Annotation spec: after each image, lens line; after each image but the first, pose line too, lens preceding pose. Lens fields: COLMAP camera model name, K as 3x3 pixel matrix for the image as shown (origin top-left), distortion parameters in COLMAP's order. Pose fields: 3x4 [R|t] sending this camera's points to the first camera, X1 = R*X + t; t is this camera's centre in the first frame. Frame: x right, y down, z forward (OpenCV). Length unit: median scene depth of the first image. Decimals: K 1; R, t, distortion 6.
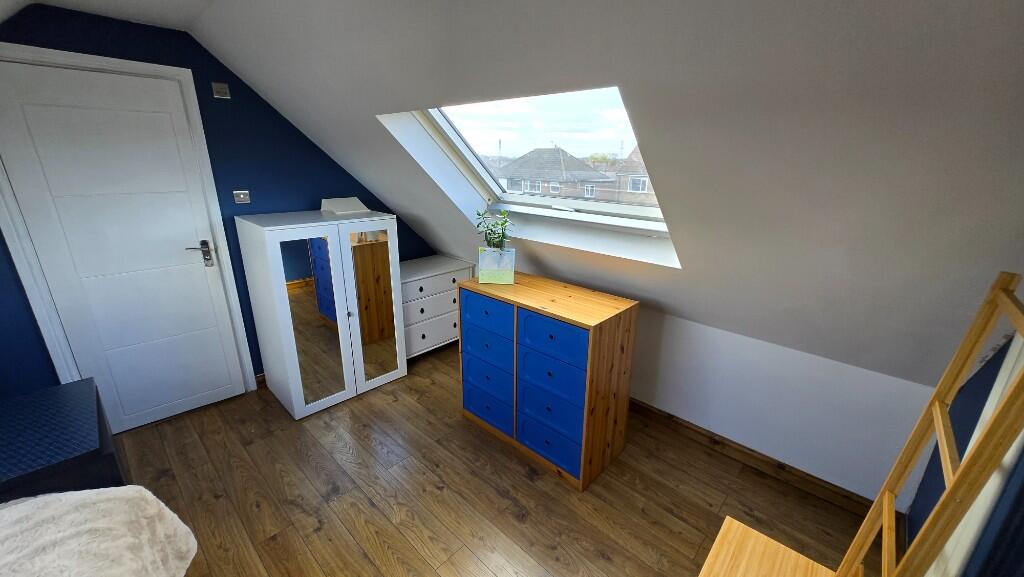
lens RADIAL K [[400.7, 0, 511.6], [0, 400.7, 283.0], [0, 0, 1]] dist [0.002305, 0.000050]
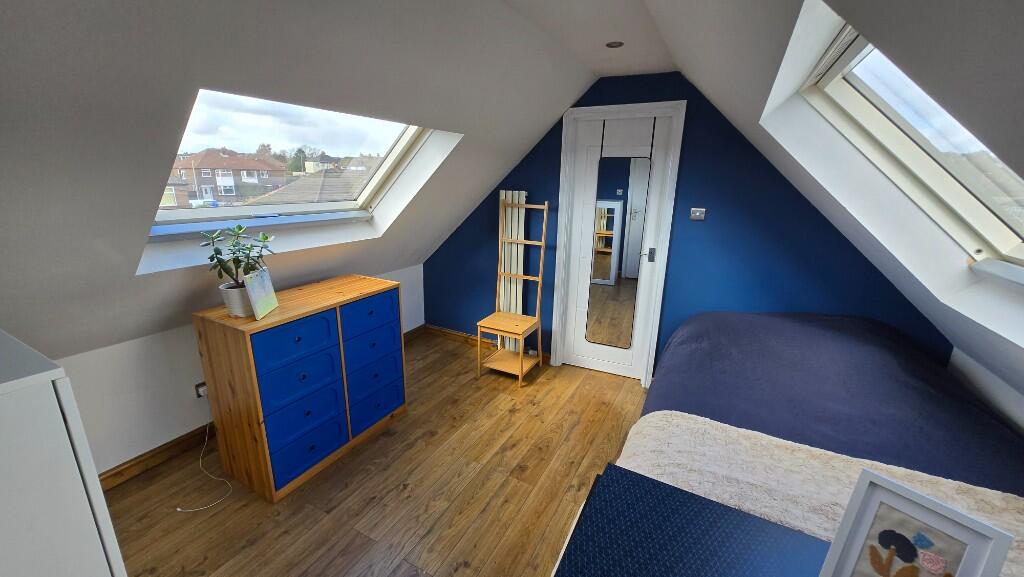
lens RADIAL K [[400.7, 0, 511.6], [0, 400.7, 283.0], [0, 0, 1]] dist [0.002305, 0.000050]
pose [[-0.254539, -0.265912, 0.929785, -1.075078], [0.268679, 0.904155, 0.332136, -0.226780], [-0.928989, 0.334356, -0.158698, 0.748114]]
